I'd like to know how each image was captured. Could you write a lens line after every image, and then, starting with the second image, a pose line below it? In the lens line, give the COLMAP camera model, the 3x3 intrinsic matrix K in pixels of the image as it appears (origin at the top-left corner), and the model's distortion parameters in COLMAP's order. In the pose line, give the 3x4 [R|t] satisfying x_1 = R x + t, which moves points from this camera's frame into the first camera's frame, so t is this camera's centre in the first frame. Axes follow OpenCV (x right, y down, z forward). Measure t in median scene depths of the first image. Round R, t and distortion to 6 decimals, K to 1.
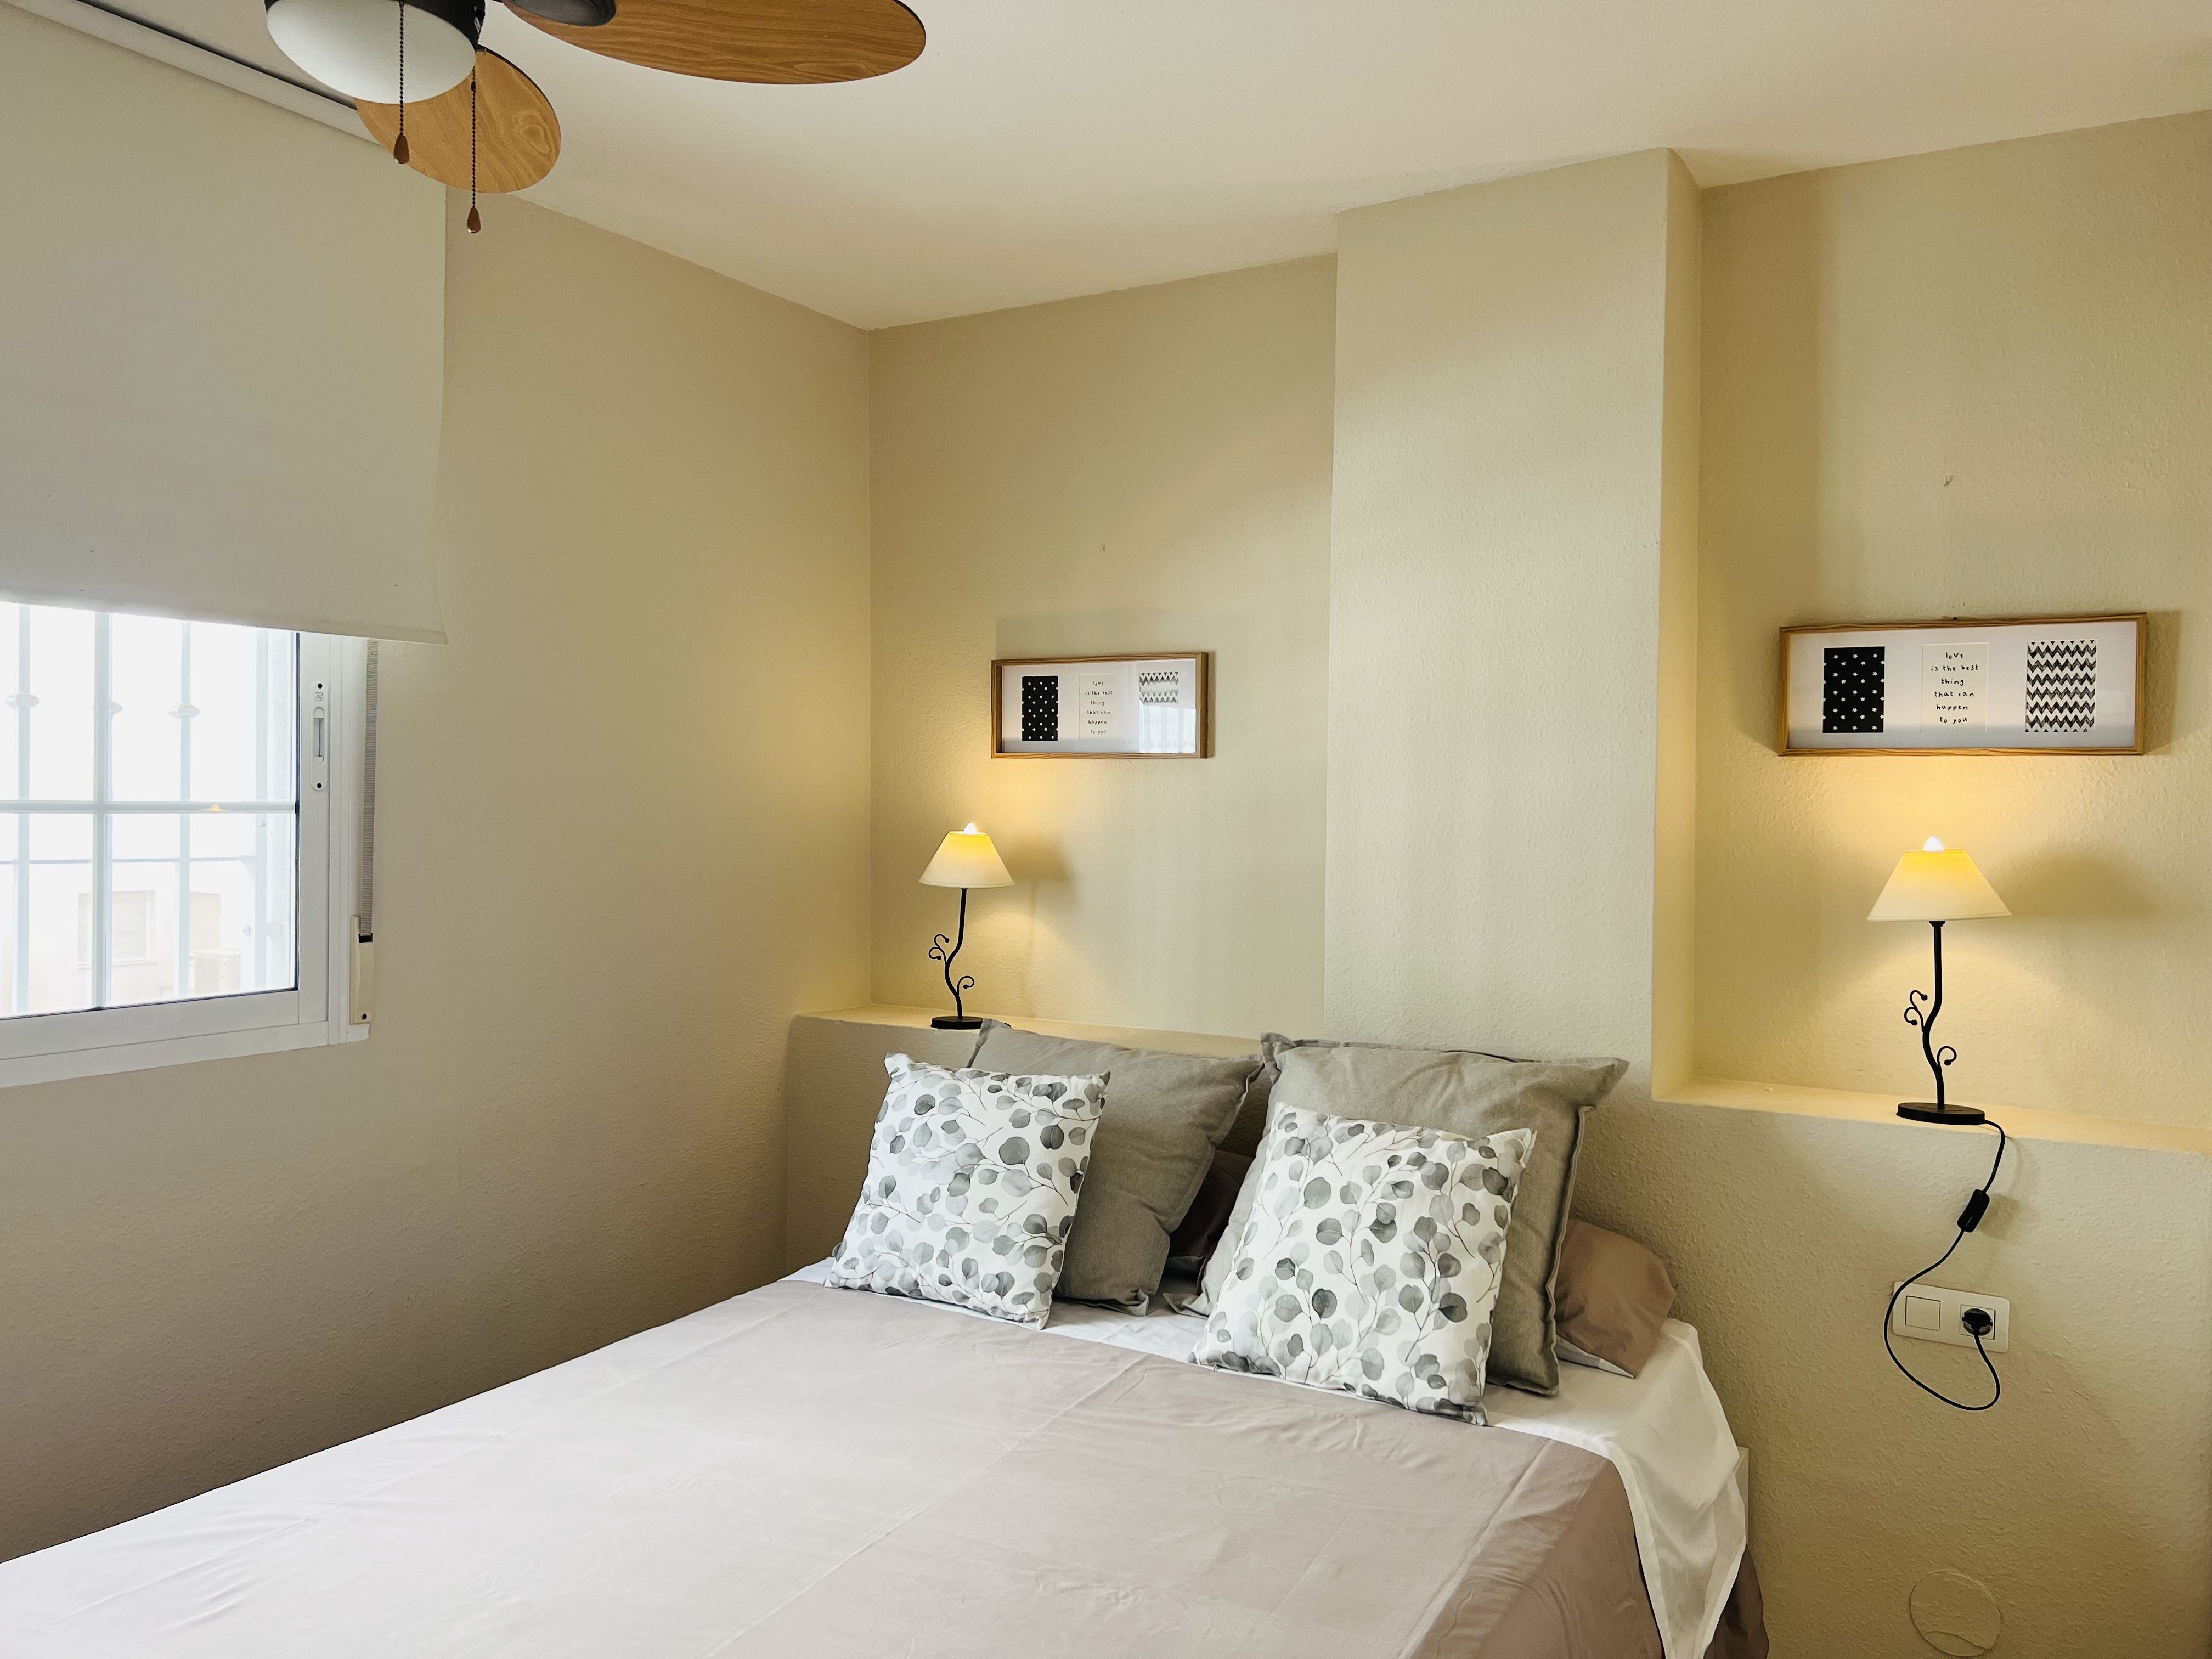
lens RADIAL K [[1729.8, 0, 1092.7], [0, 1729.8, 738.0], [0, 0, 1]] dist [0.201406, -0.410832]
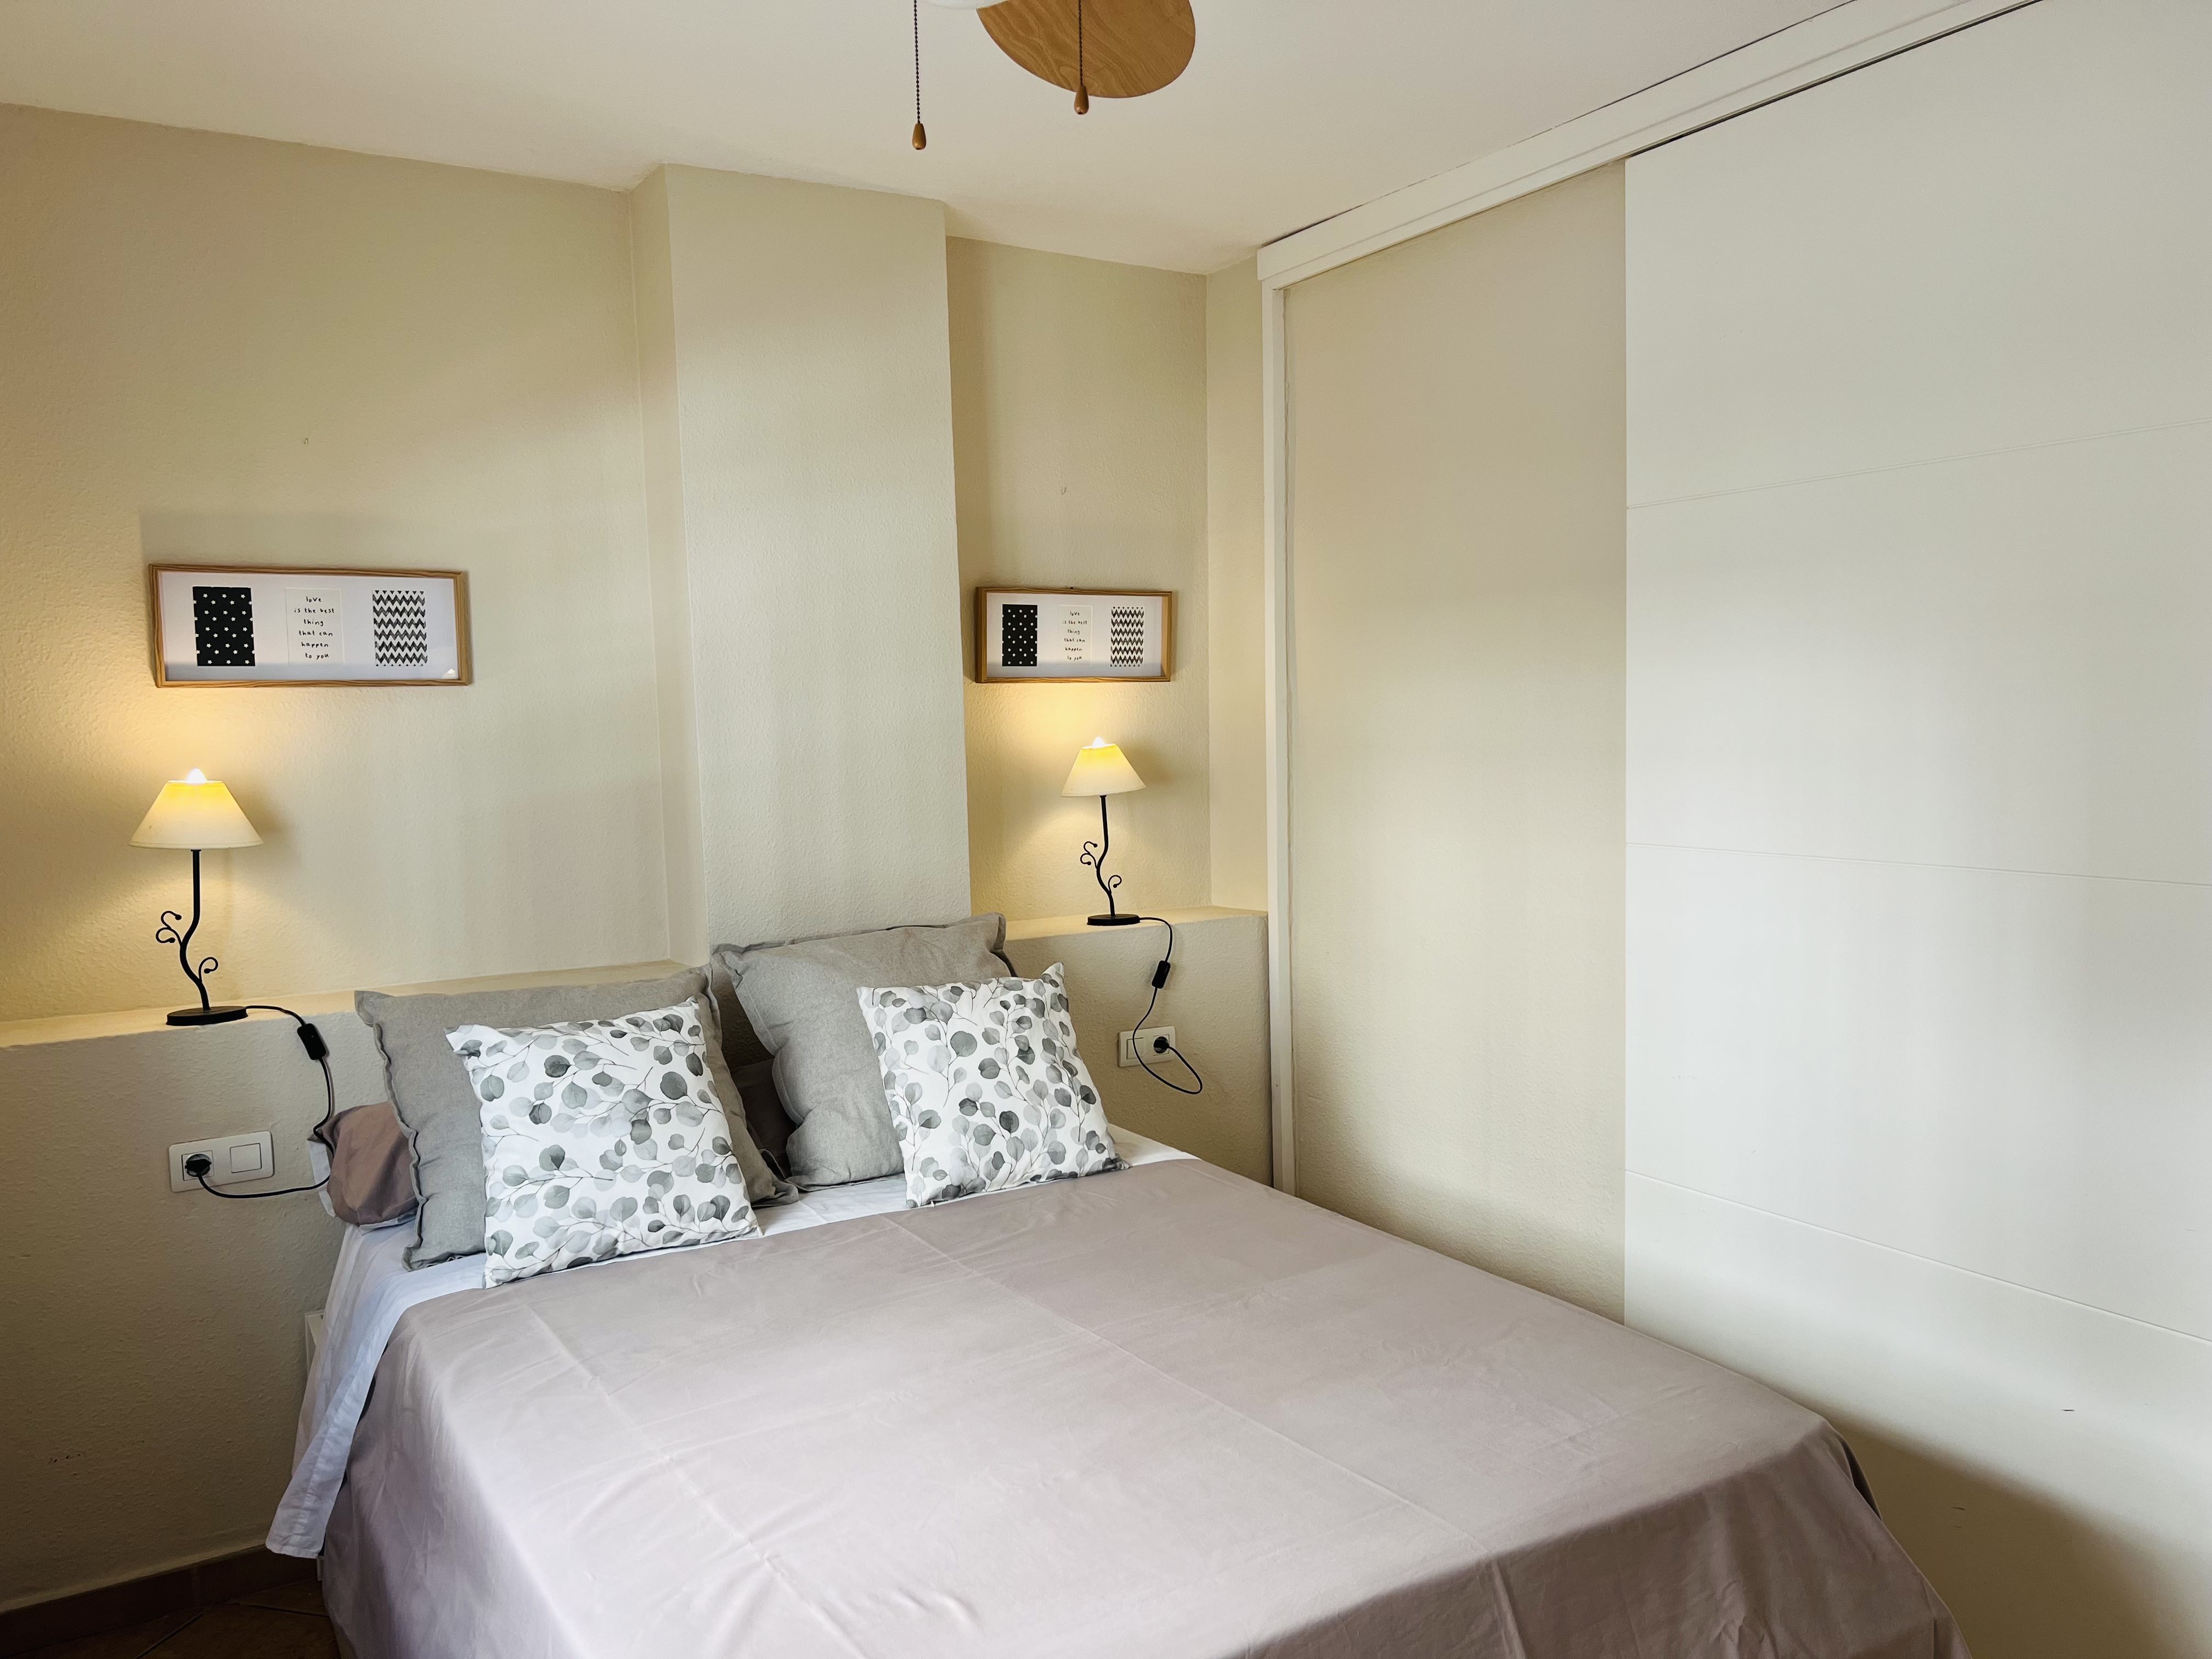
lens RADIAL K [[1643.9, 0, 1105.5], [0, 1643.9, 837.6], [0, 0, 1]] dist [0.056967, -0.063083]
pose [[0.442989, -0.082728, 0.892702, -0.760401], [-0.002977, 0.995592, 0.093741, 0.010620], [-0.896522, -0.044184, 0.440791, 0.385056]]
